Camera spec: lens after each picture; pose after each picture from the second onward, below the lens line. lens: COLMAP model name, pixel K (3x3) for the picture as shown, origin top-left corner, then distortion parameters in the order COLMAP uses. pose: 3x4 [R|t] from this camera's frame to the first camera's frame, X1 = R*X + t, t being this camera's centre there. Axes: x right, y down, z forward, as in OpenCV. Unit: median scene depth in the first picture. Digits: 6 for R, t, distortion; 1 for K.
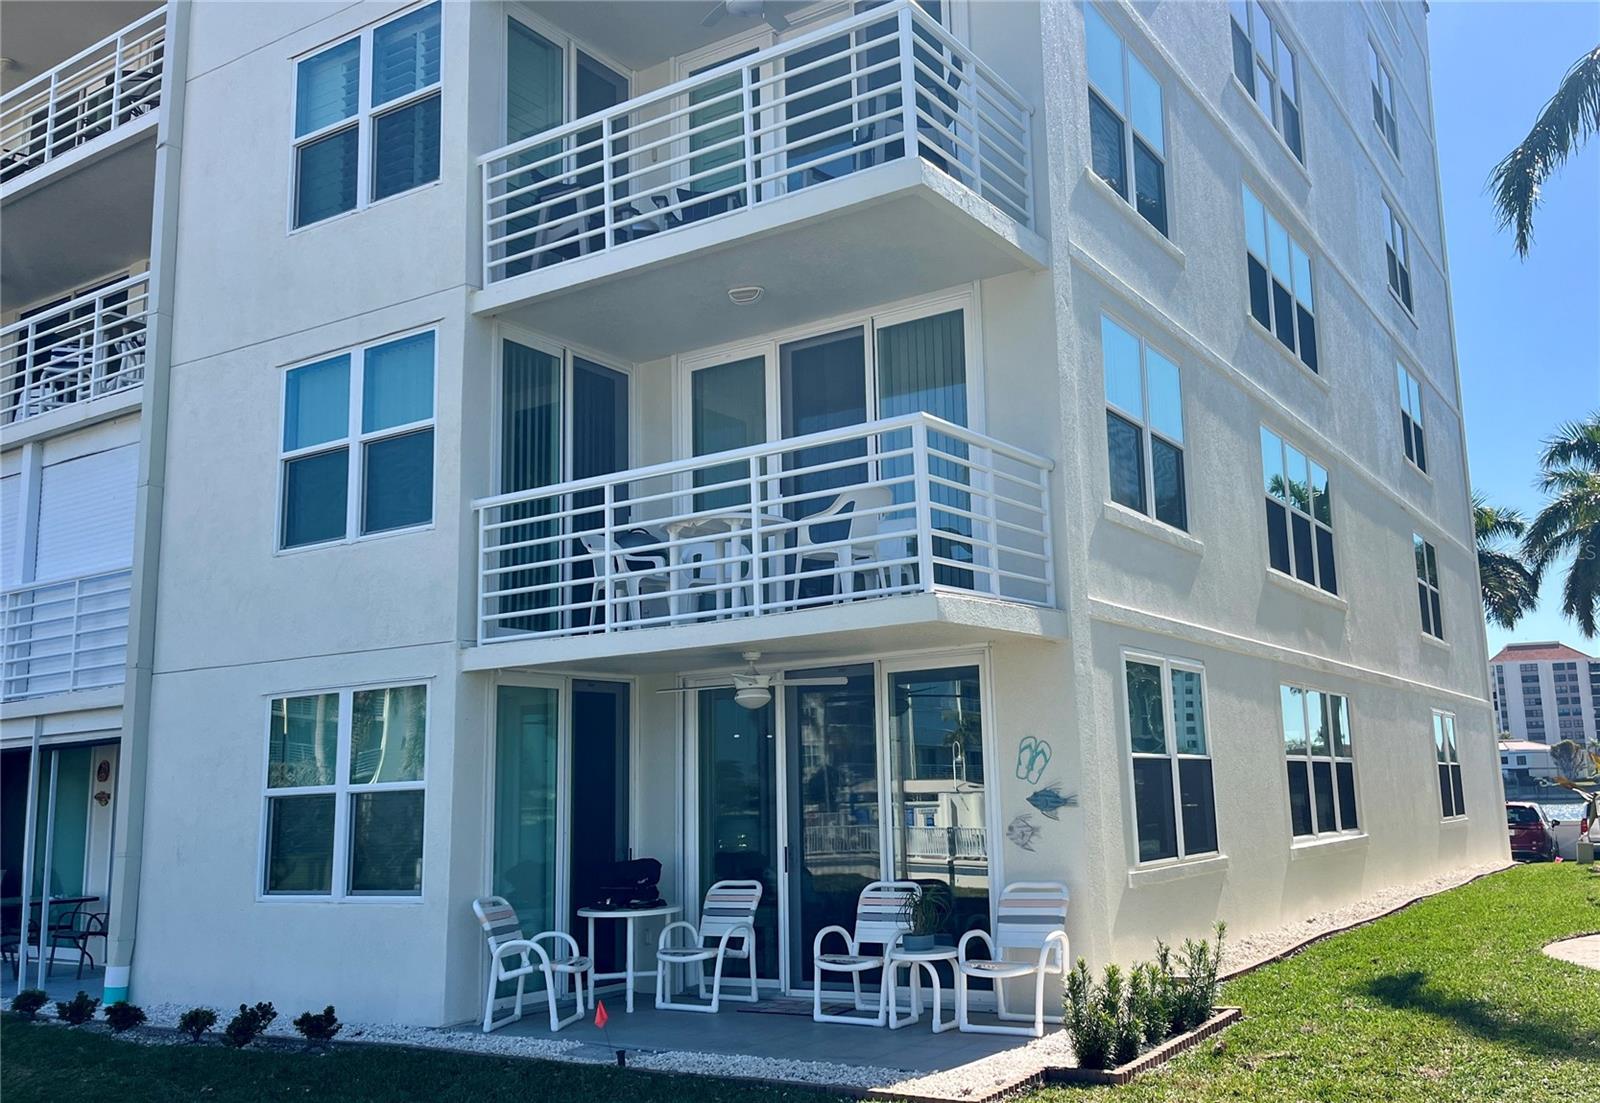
lens RADIAL K [[1446.9, 0, 800.0], [0, 1446.9, 551.5], [0, 0, 1]] dist [-0.001802, -0.001630]
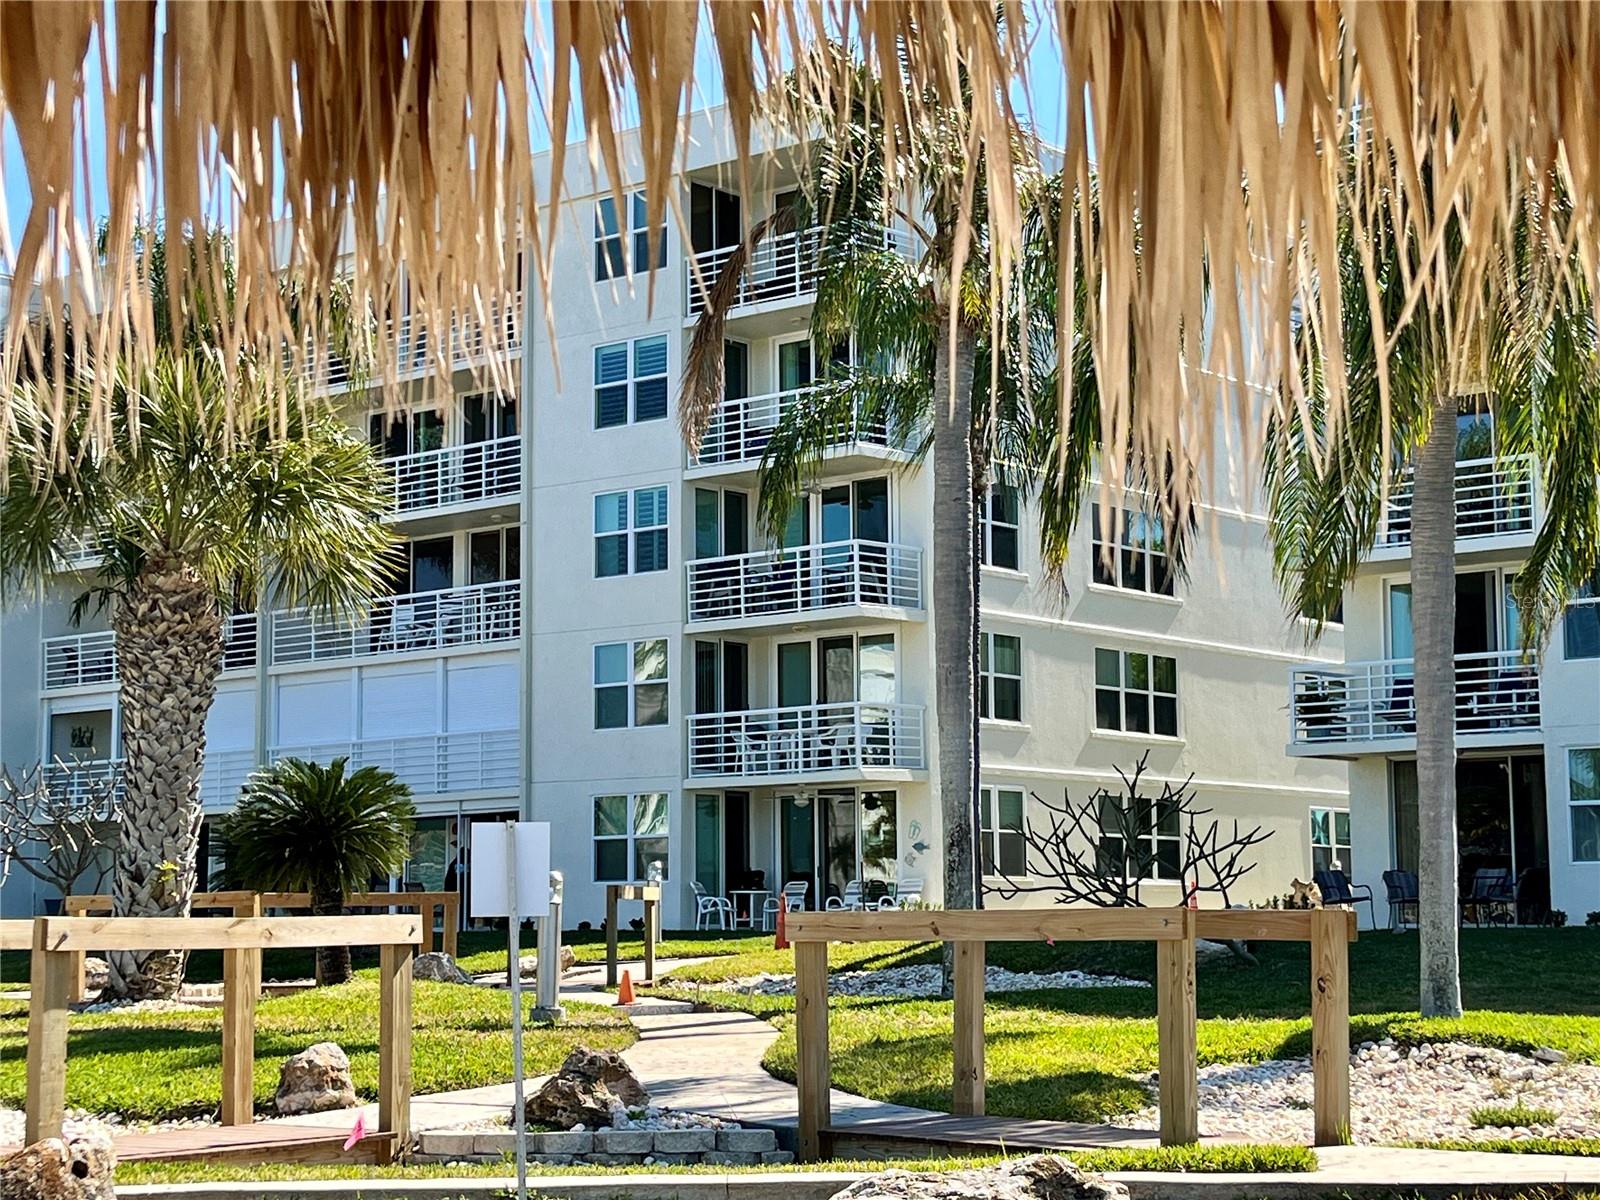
lens RADIAL K [[2677.7, 0, 800.0], [0, 2677.7, 600.0], [0, 0, 1]] dist [-0.011121, -0.007595]
pose [[0.993881, 0.007361, -0.110213, 0.432624], [0.000794, 0.997275, 0.073774, -0.540732], [0.110456, -0.073410, 0.991166, -3.236937]]
